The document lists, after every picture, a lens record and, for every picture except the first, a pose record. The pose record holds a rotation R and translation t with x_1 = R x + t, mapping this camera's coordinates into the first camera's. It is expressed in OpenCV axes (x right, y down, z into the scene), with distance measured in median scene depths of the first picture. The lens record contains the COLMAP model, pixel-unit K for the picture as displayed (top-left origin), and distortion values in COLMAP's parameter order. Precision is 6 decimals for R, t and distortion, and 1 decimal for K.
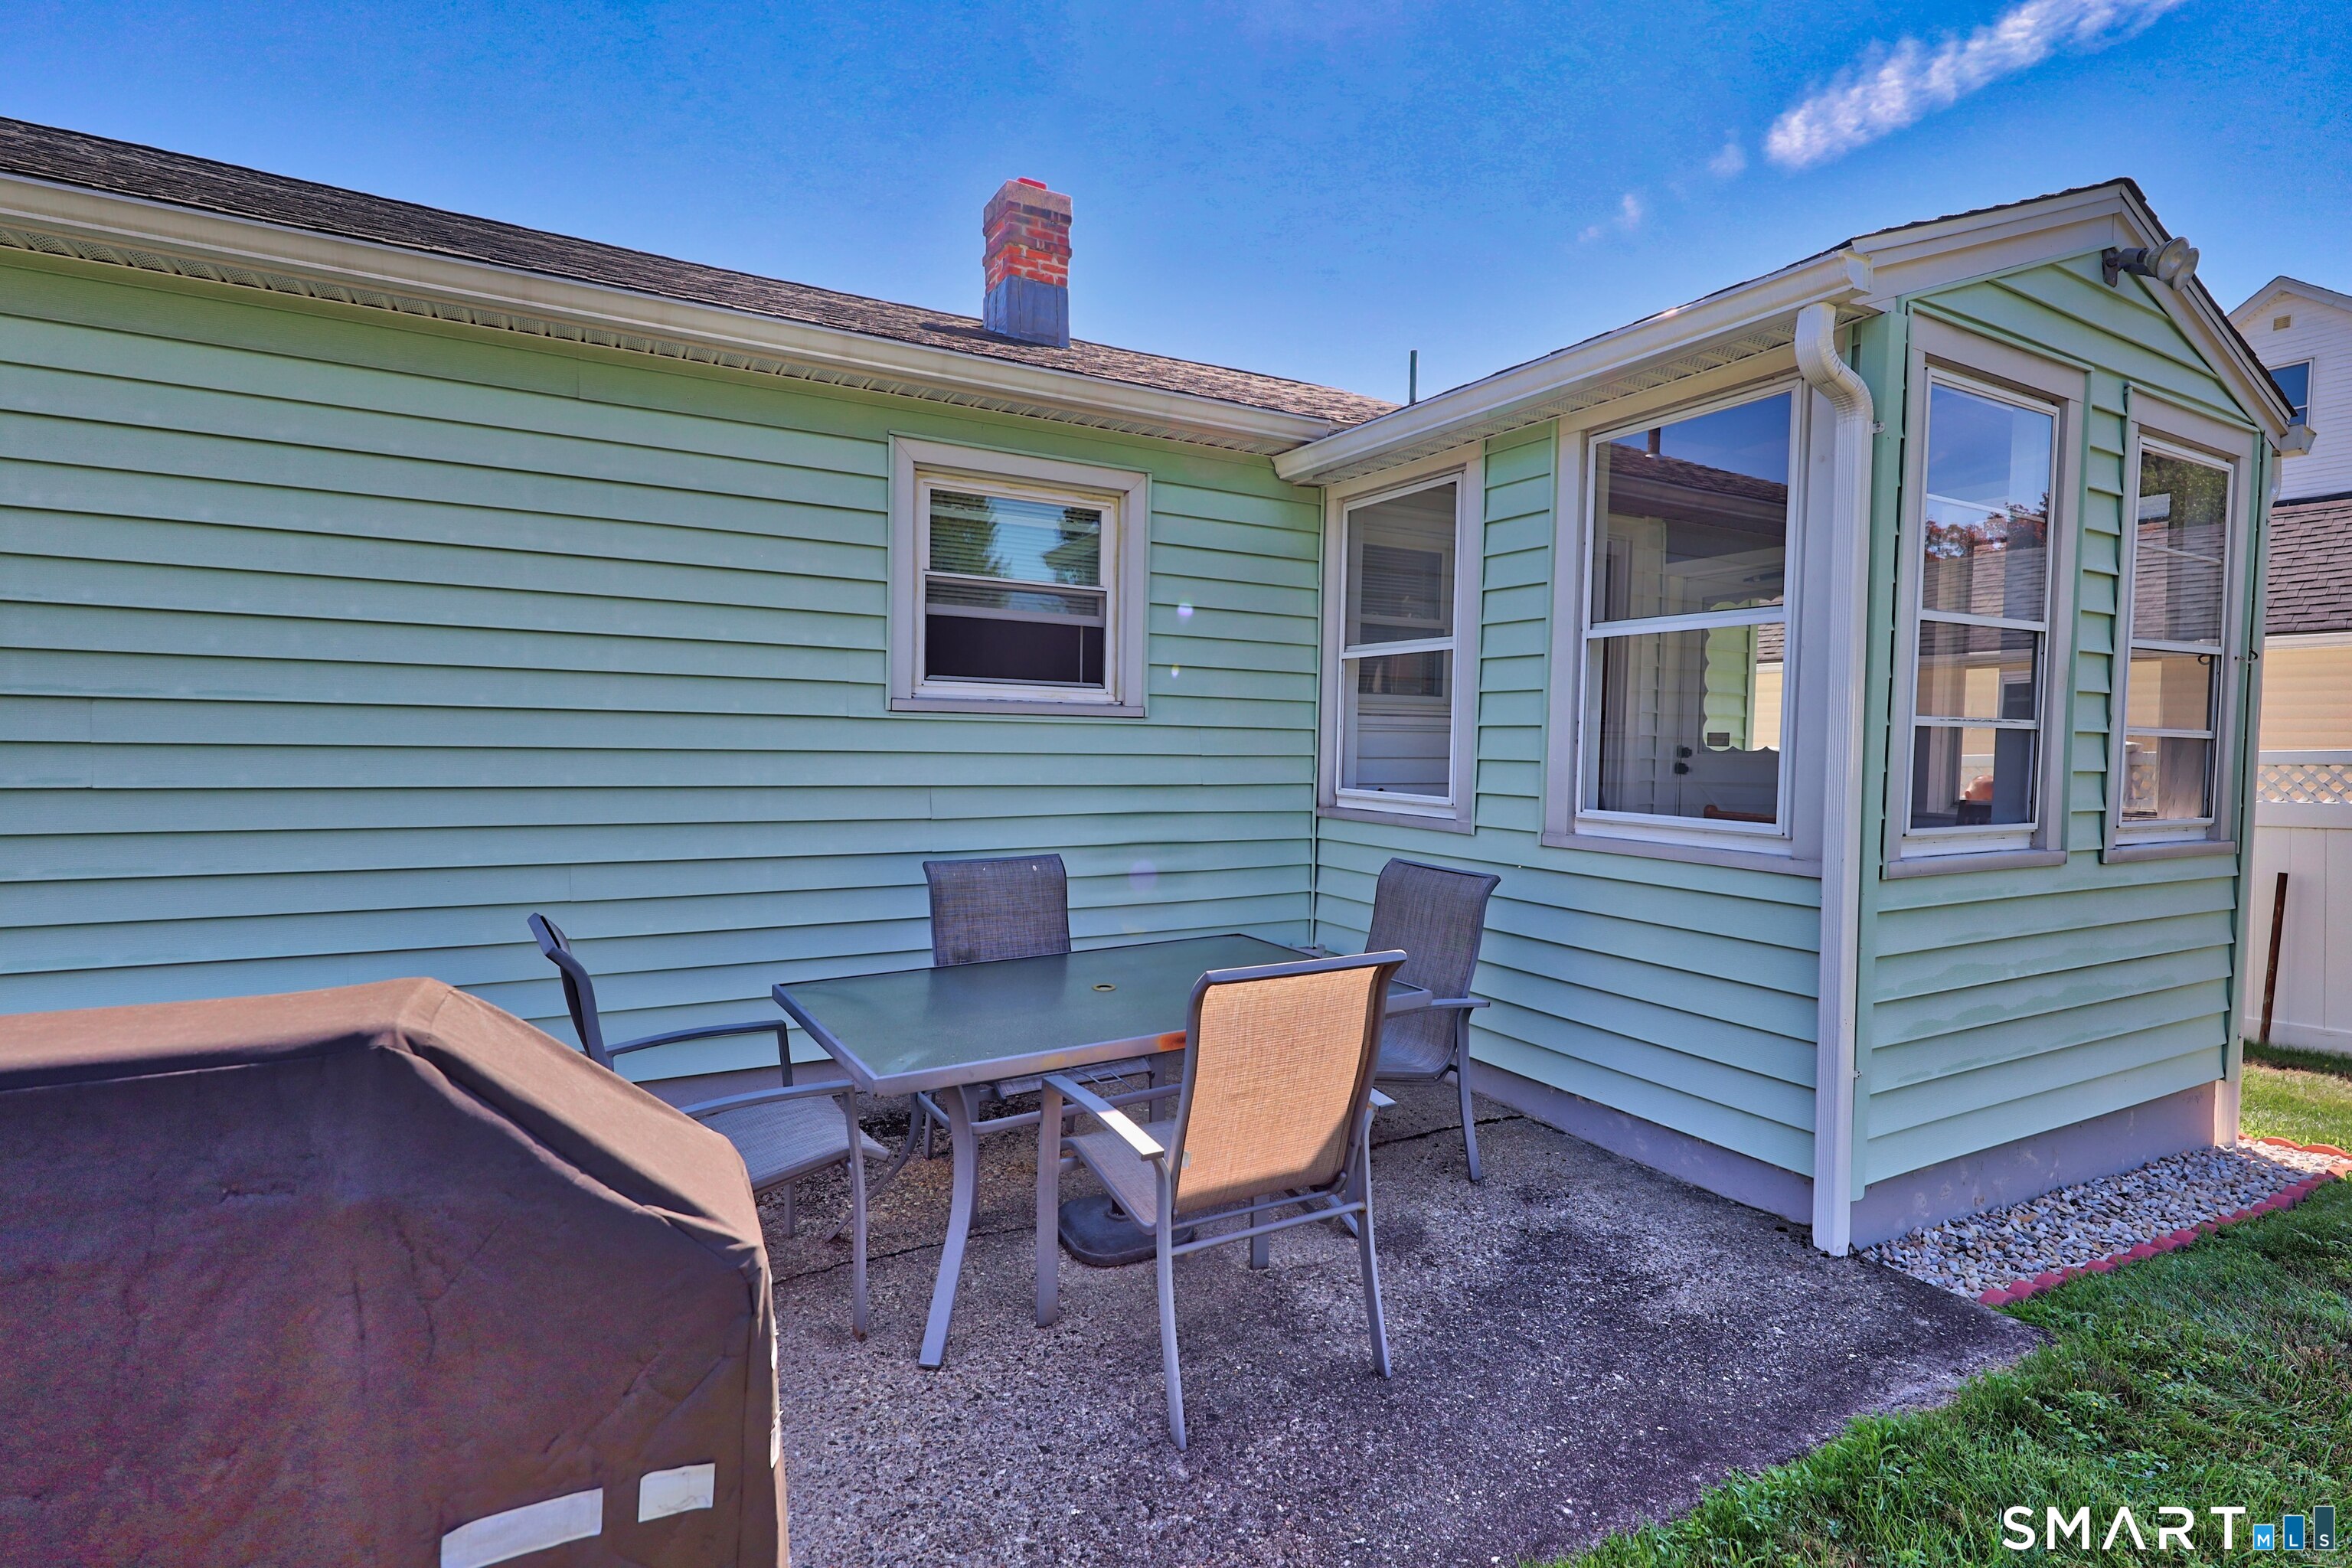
lens RADIAL K [[1146.6, 0, 1174.1], [0, 1146.6, 777.0], [0, 0, 1]] dist [-0.002363, -0.000157]
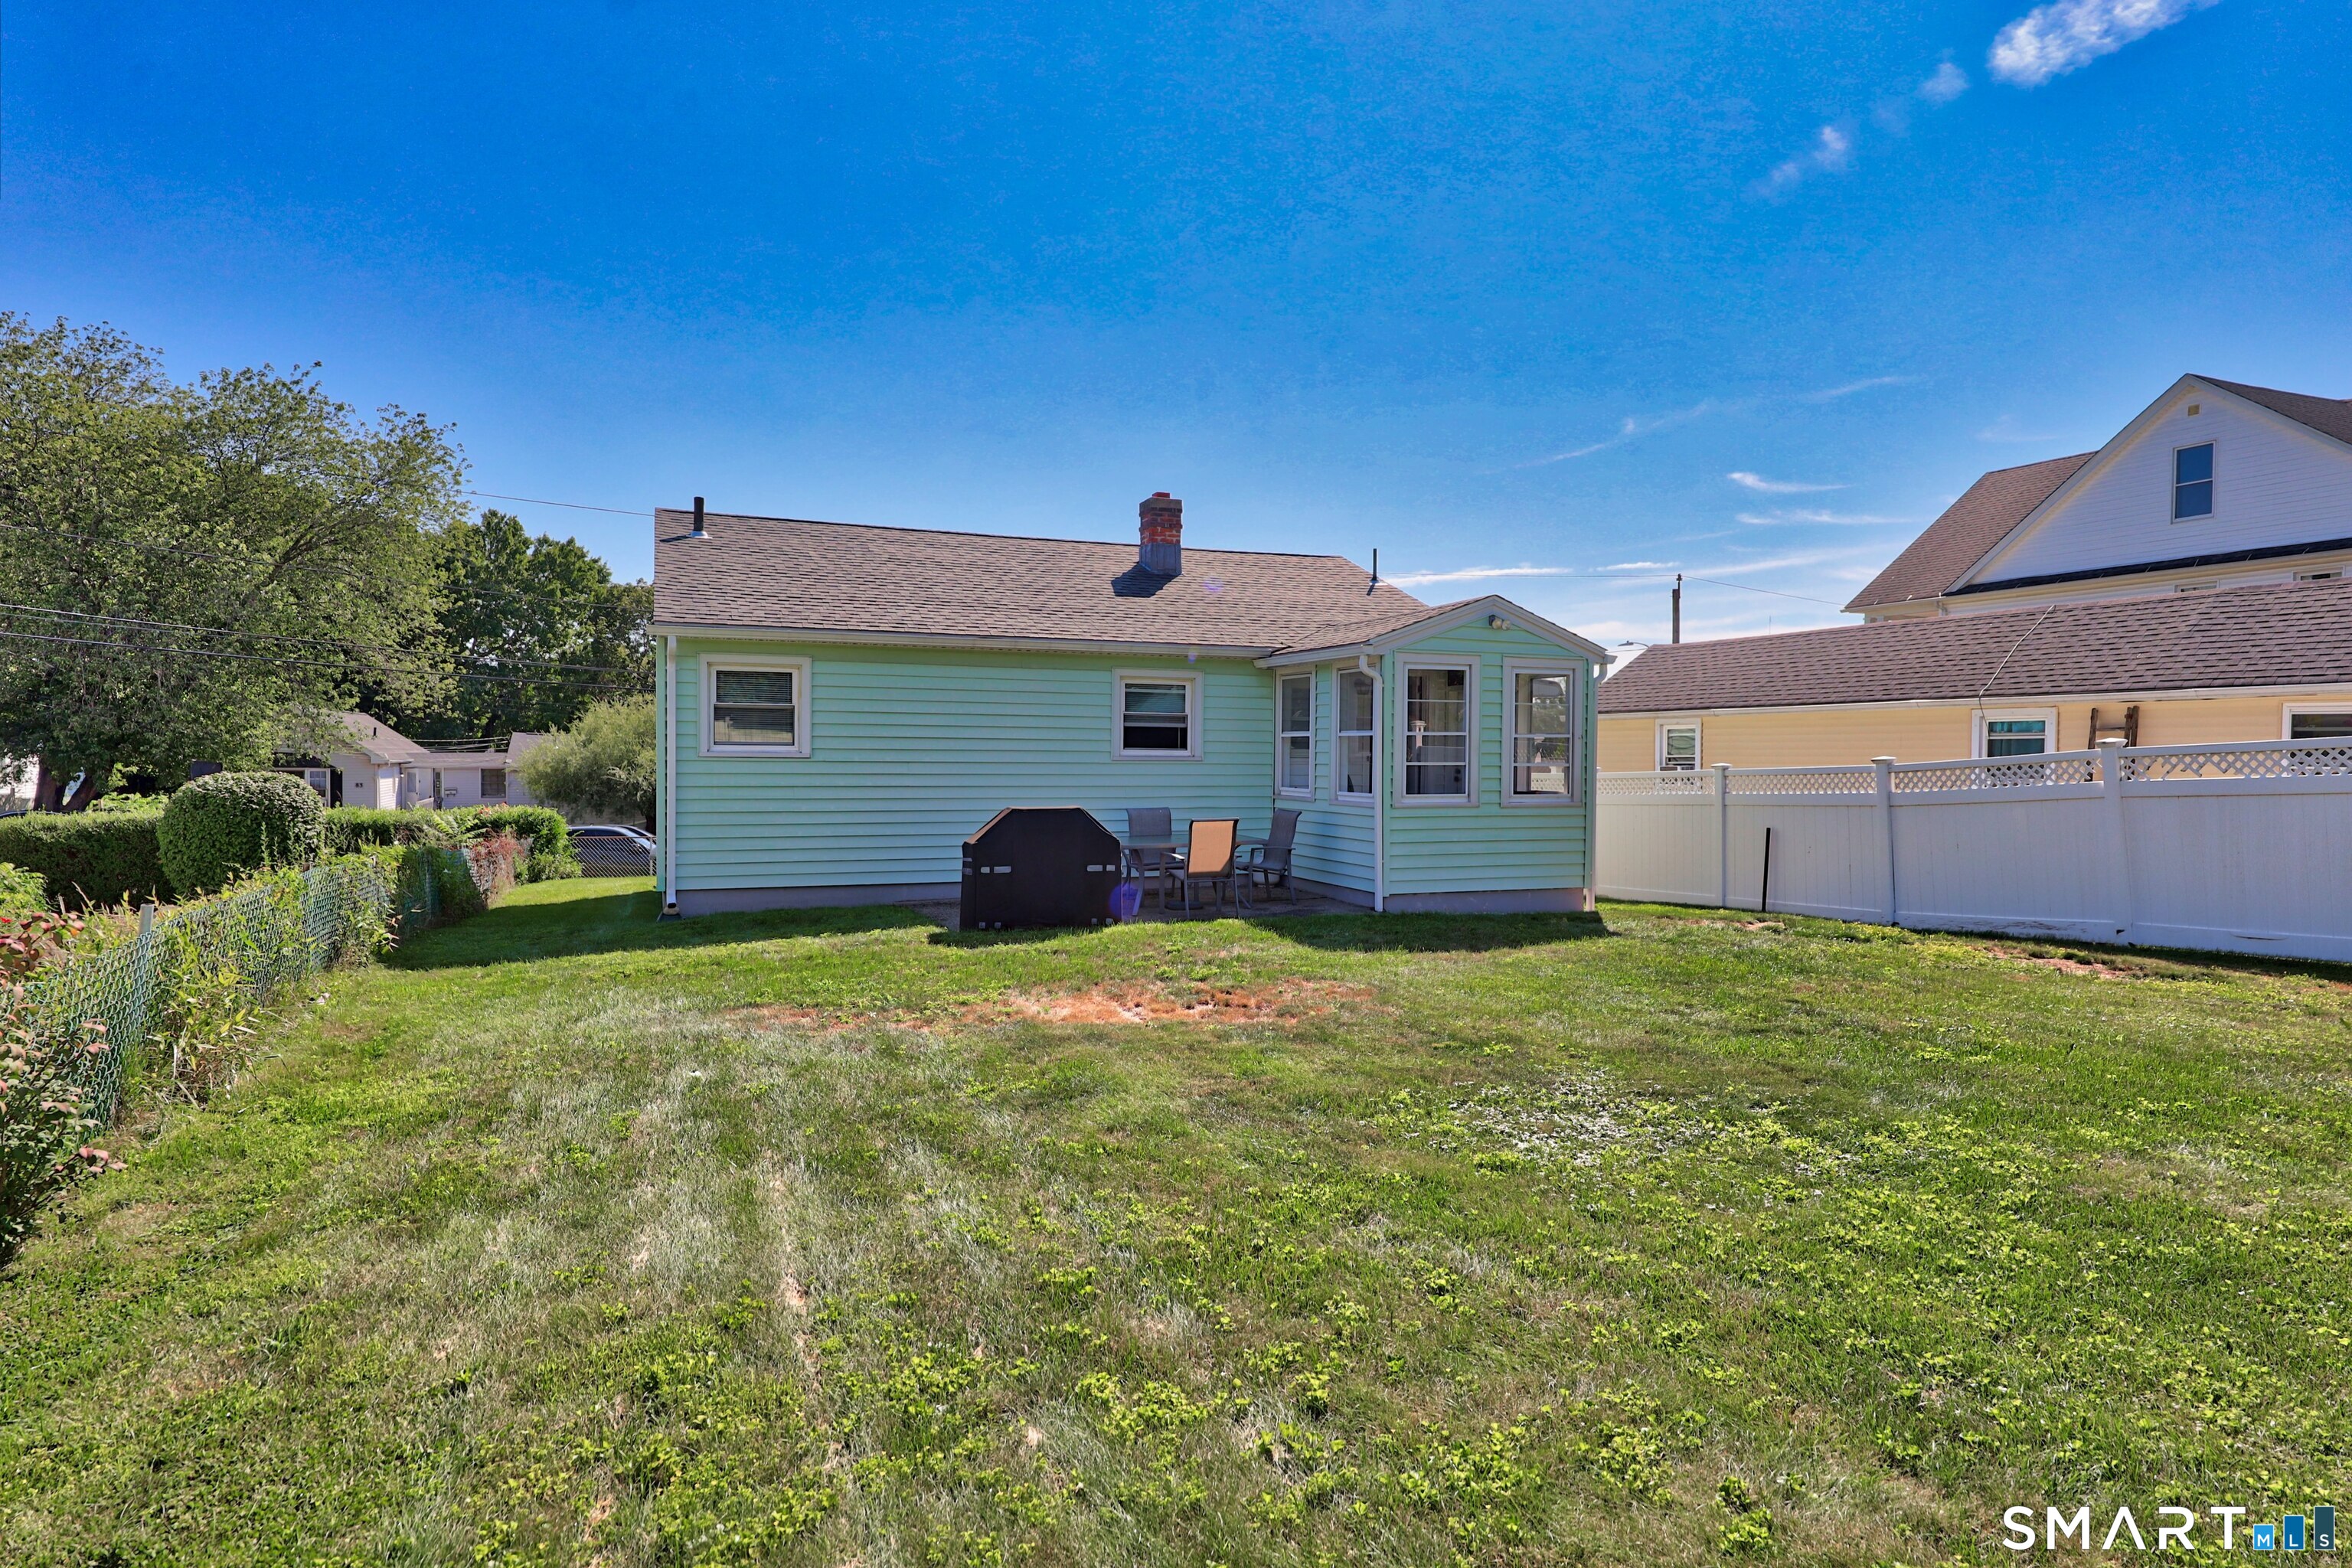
lens RADIAL K [[1355.5, 0, 1176.4], [0, 1355.5, 789.8], [0, 0, 1]] dist [-0.000121, -0.000026]
pose [[0.993605, -0.007000, -0.112695, 0.251198], [0.006951, 0.999976, -0.000821, 0.016622], [0.112698, 0.000032, 0.993629, -2.002353]]
